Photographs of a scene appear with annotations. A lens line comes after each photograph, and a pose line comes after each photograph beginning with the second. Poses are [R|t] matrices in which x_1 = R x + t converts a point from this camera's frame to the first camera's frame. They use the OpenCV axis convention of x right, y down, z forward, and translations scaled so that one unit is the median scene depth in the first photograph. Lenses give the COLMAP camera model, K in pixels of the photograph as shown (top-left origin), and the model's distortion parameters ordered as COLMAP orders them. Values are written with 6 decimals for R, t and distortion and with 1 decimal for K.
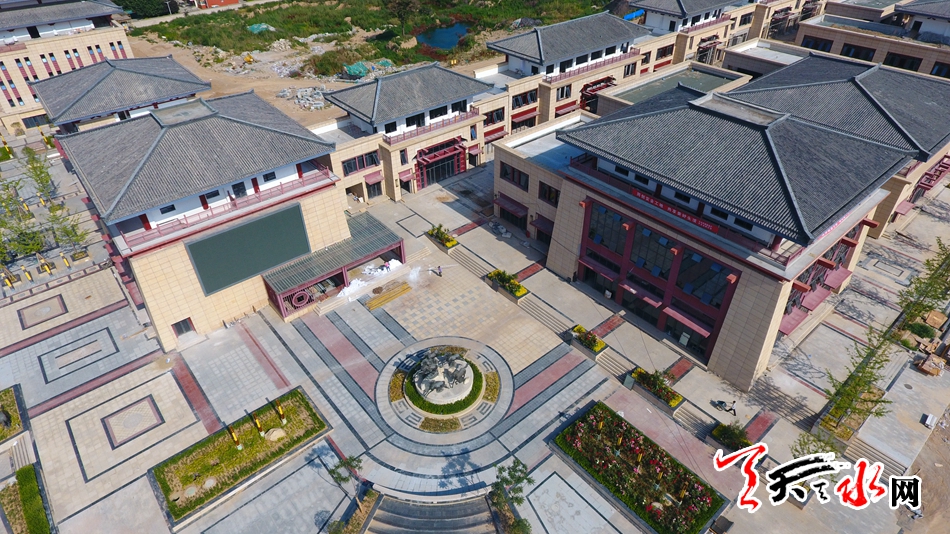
lens RADIAL K [[558.2, 0, 480.8], [0, 558.2, 259.7], [0, 0, 1]] dist [-0.007324, 0.002295]
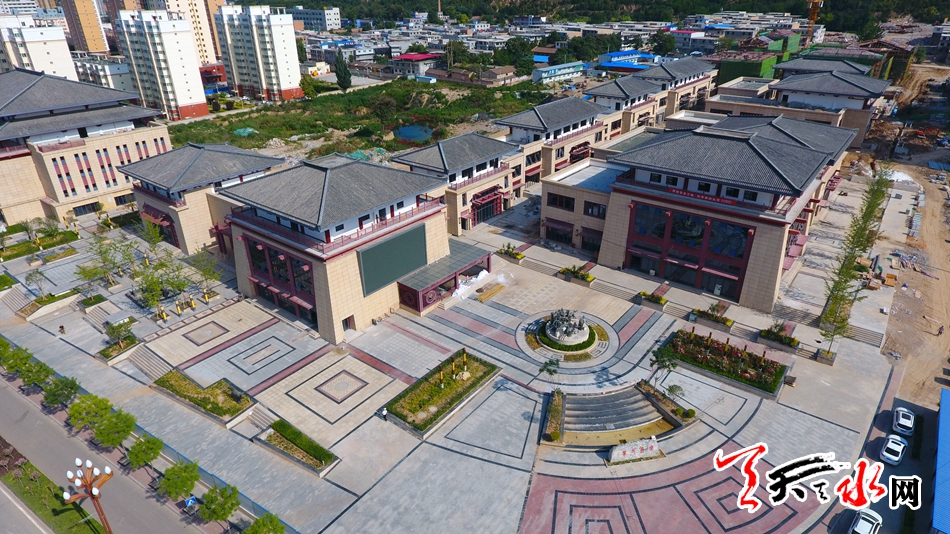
lens RADIAL K [[558.2, 0, 481.7], [0, 558.2, 260.1], [0, 0, 1]] dist [-0.007324, 0.002295]
pose [[0.980064, -0.088530, 0.177865, -0.430814], [0.119846, 0.977451, -0.173858, 0.224550], [-0.158463, 0.191709, 0.968575, -0.268131]]
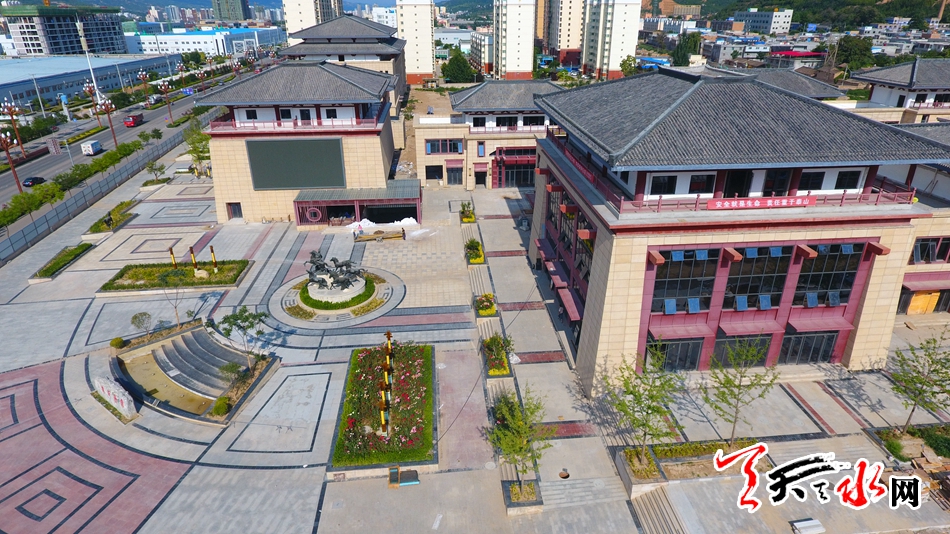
lens RADIAL K [[558.2, 0, 479.0], [0, 558.2, 256.7], [0, 0, 1]] dist [-0.007324, 0.002295]
pose [[0.814711, 0.239814, -0.527953, 0.599460], [-0.348085, 0.930443, -0.114510, 0.166192], [0.463769, 0.277065, 0.841518, 0.202690]]
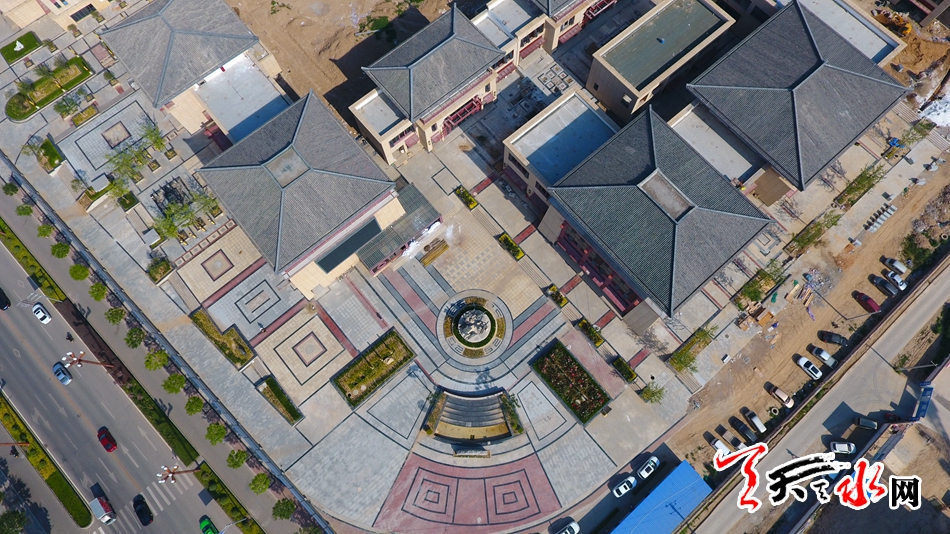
lens RADIAL K [[558.2, 0, 479.9], [0, 558.2, 265.9], [0, 0, 1]] dist [-0.007324, 0.002295]
pose [[0.999999, -0.000954, -0.000516, -0.041069], [0.001073, 0.801589, 0.597874, -0.888708], [-0.000157, -0.597874, 0.801590, -0.285608]]
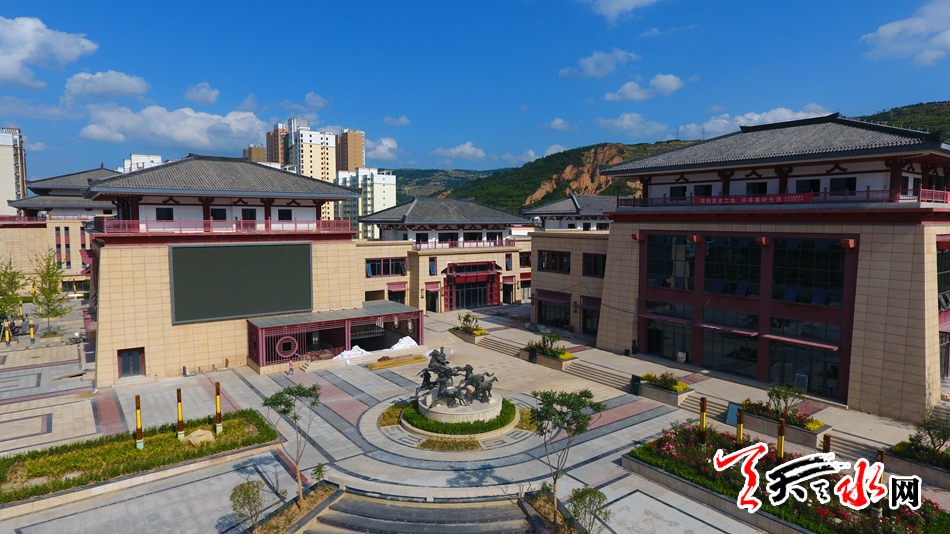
lens RADIAL K [[558.2, 0, 481.2], [0, 558.2, 260.3], [0, 0, 1]] dist [-0.007324, 0.002295]
pose [[0.997775, 0.014824, -0.065009, 0.002472], [-0.047230, 0.845337, -0.532142, 0.377084], [0.047066, 0.534028, 0.844156, 0.278496]]
